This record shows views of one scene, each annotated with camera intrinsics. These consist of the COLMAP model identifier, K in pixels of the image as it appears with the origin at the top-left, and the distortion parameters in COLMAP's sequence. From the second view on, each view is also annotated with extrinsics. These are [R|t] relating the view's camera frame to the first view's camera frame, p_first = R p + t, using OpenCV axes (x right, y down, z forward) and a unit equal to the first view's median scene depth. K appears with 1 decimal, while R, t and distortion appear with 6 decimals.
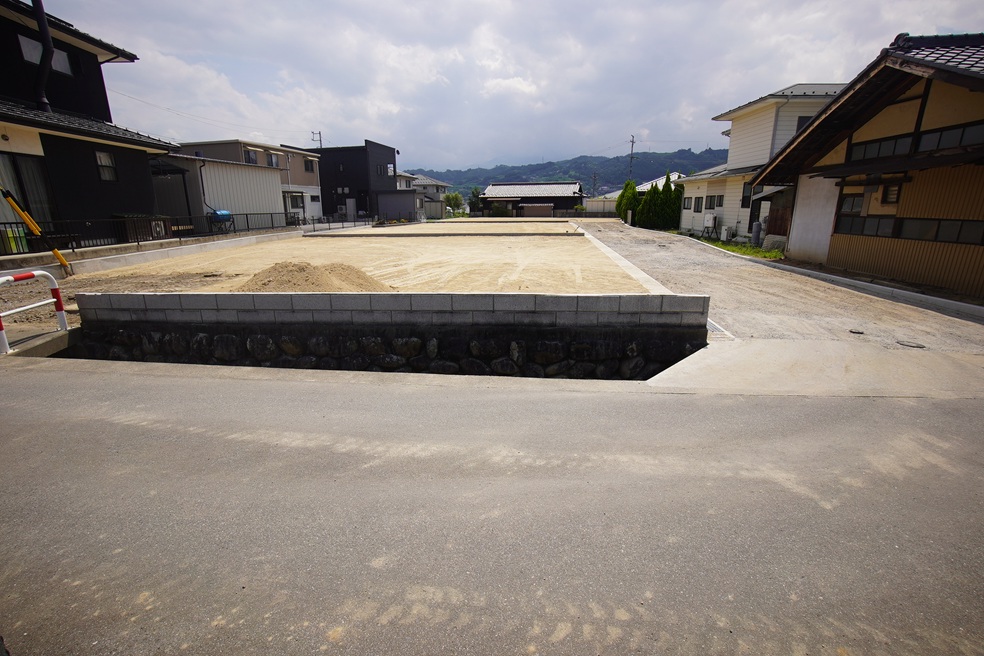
lens RADIAL K [[436.7, 0, 485.6], [0, 436.7, 324.8], [0, 0, 1]] dist [-0.064941, 0.024382]
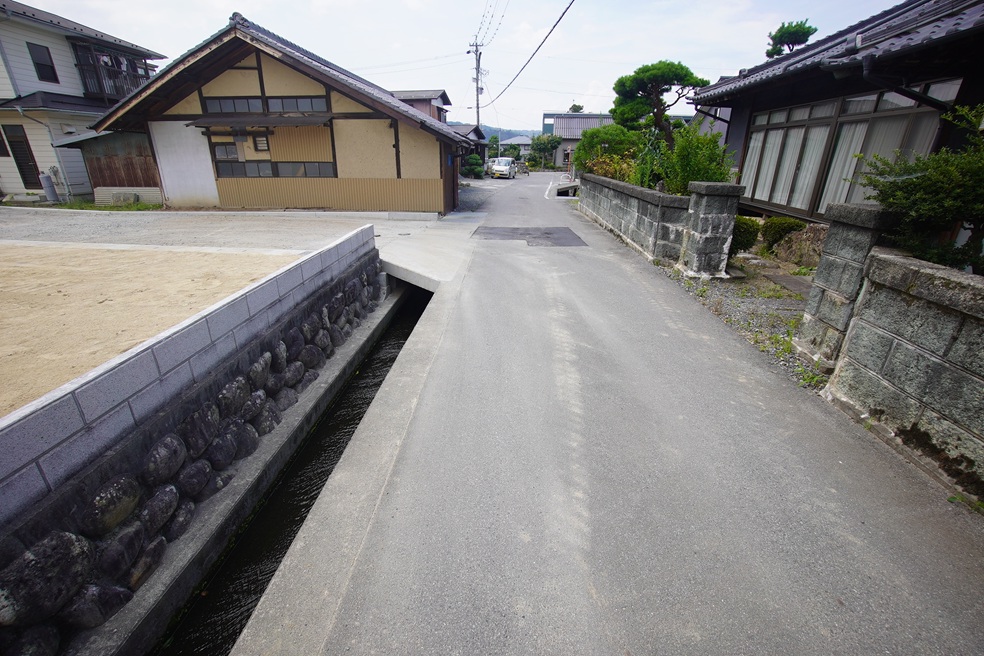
lens RADIAL K [[436.7, 0, 485.6], [0, 436.7, 324.8], [0, 0, 1]] dist [-0.064941, 0.024382]
pose [[-0.013421, -0.362373, 0.931936, -0.460542], [0.254784, 0.900017, 0.353631, -0.094889], [-0.966905, 0.242189, 0.080248, 0.352617]]
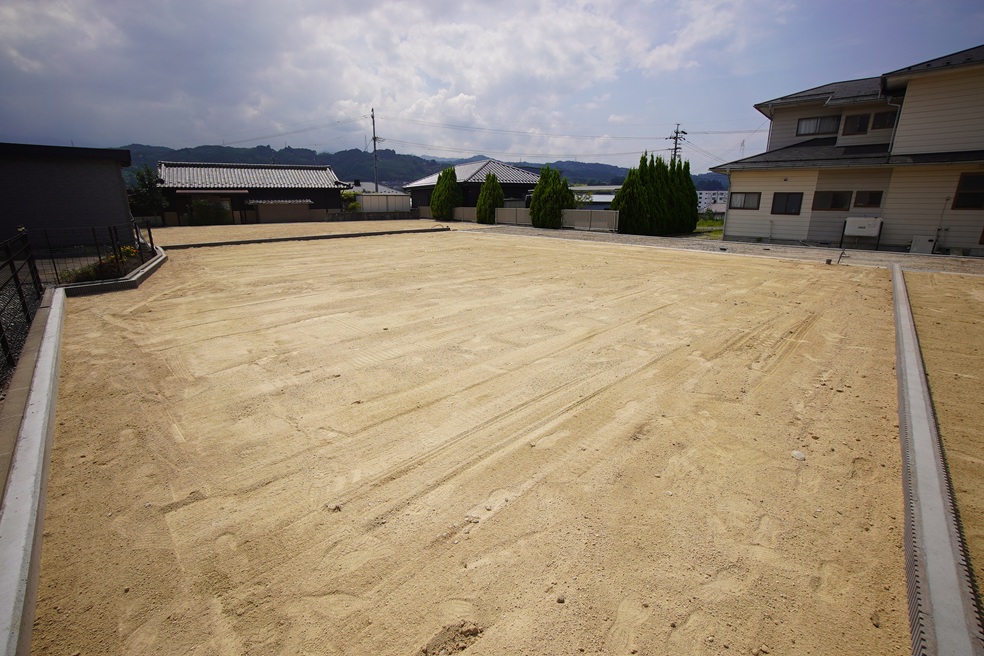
lens RADIAL K [[436.7, 0, 485.6], [0, 436.7, 324.8], [0, 0, 1]] dist [-0.064941, 0.024382]
pose [[0.644454, -0.198283, 0.738487, -1.067229], [0.194720, 0.976510, 0.092266, -0.677097], [-0.739434, 0.084337, 0.667925, 2.528429]]
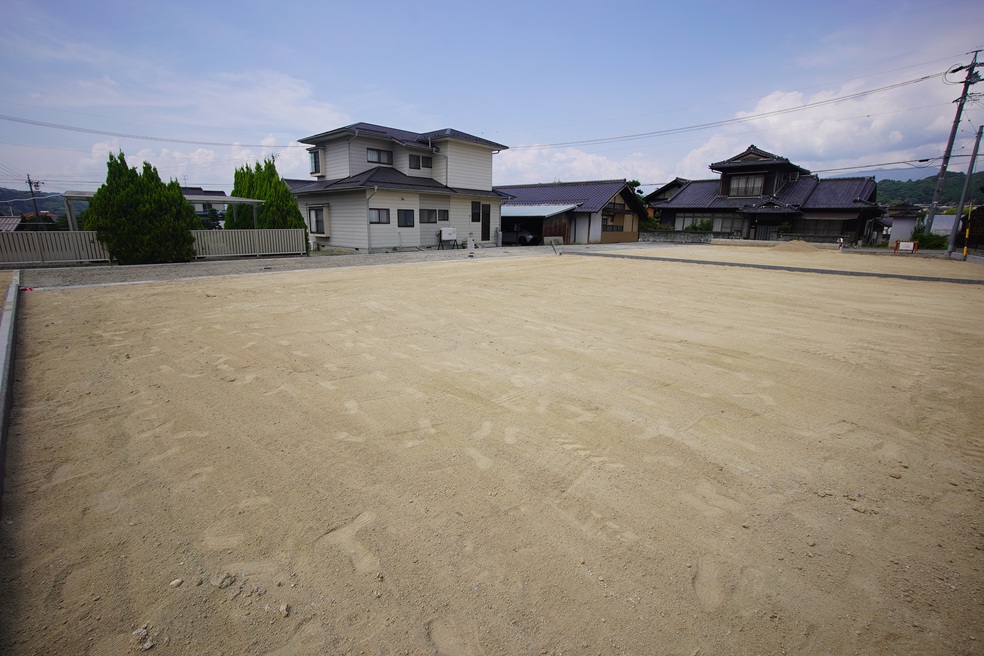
lens RADIAL K [[436.7, 0, 485.6], [0, 436.7, 324.8], [0, 0, 1]] dist [-0.064941, 0.024382]
pose [[-0.763571, -0.147554, 0.628639, -0.618329], [0.166096, 0.895902, 0.412033, -1.167919], [-0.623996, 0.419031, -0.659577, 4.342821]]
